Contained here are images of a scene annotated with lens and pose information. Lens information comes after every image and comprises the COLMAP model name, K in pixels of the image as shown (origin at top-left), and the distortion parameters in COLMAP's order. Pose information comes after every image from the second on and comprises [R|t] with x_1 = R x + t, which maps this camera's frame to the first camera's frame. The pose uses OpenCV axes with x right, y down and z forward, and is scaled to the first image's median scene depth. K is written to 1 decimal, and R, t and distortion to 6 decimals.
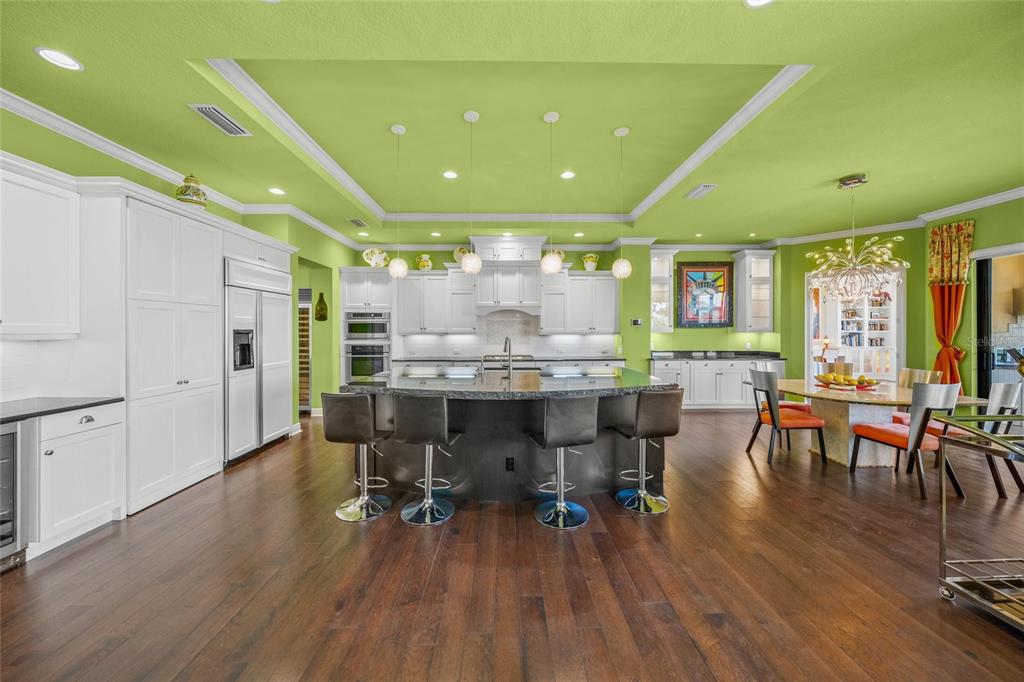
lens RADIAL K [[355.1, 0, 512.0], [0, 355.1, 329.6], [0, 0, 1]] dist [-0.000382, -0.000008]
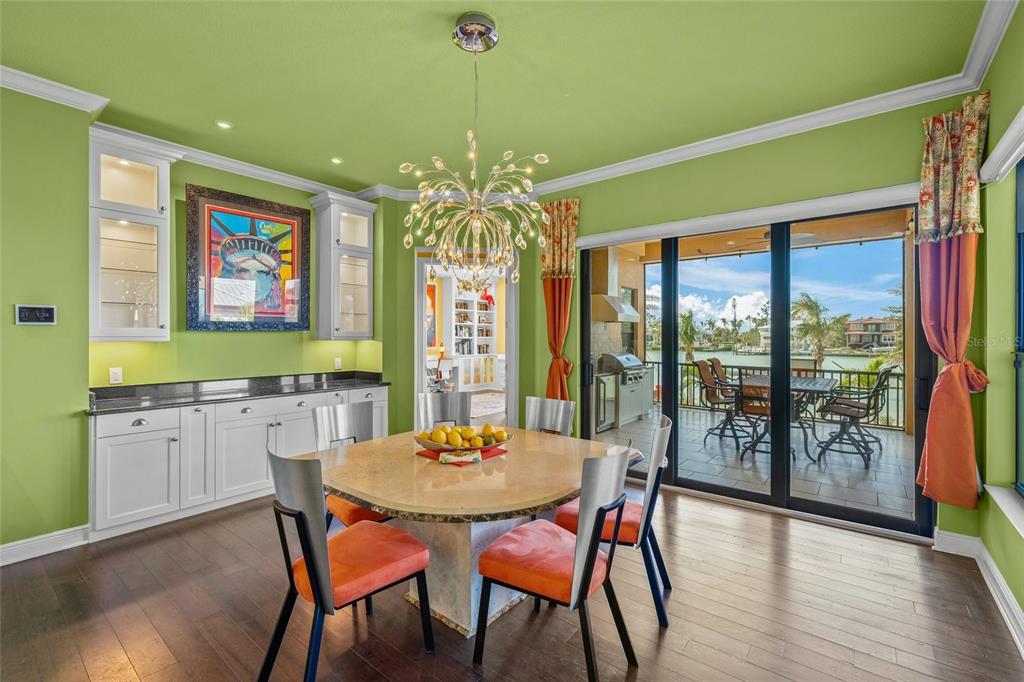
lens RADIAL K [[440.9, 0, 512.0], [0, 440.9, 341.0], [0, 0, 1]] dist [0.000331, 0.000026]
pose [[0.638669, -0.008000, 0.769440, 0.307603], [-0.002549, 0.999918, 0.012511, -0.000194], [-0.769477, -0.009952, 0.638597, 0.336482]]
